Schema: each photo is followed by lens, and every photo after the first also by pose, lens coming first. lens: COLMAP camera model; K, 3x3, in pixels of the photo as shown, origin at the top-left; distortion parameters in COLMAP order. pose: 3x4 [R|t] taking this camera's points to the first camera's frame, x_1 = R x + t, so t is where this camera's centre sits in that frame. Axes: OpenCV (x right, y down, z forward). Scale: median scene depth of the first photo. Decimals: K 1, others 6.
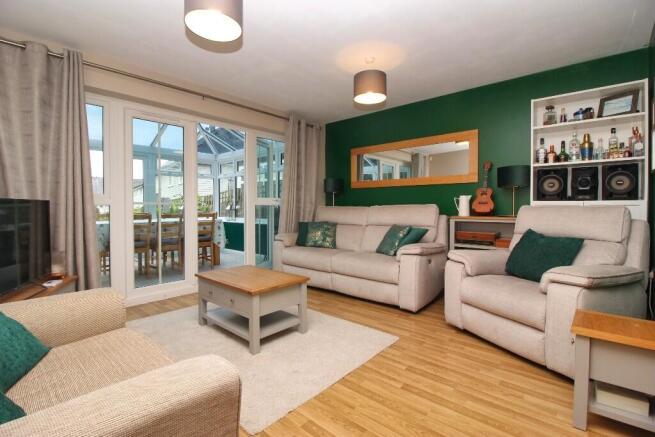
lens RADIAL K [[304.0, 0, 327.0], [0, 304.0, 215.7], [0, 0, 1]] dist [-0.020681, 0.000092]
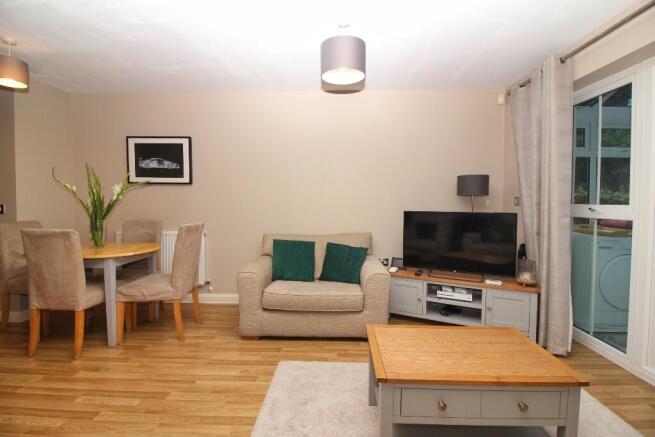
lens RADIAL K [[304.0, 0, 326.1], [0, 304.0, 212.5], [0, 0, 1]] dist [-0.020681, 0.000092]
pose [[-0.771658, 0.018841, -0.635759, 0.507904], [-0.008254, 0.999180, 0.039629, -0.137190], [0.635984, 0.035828, -0.770870, 2.064515]]
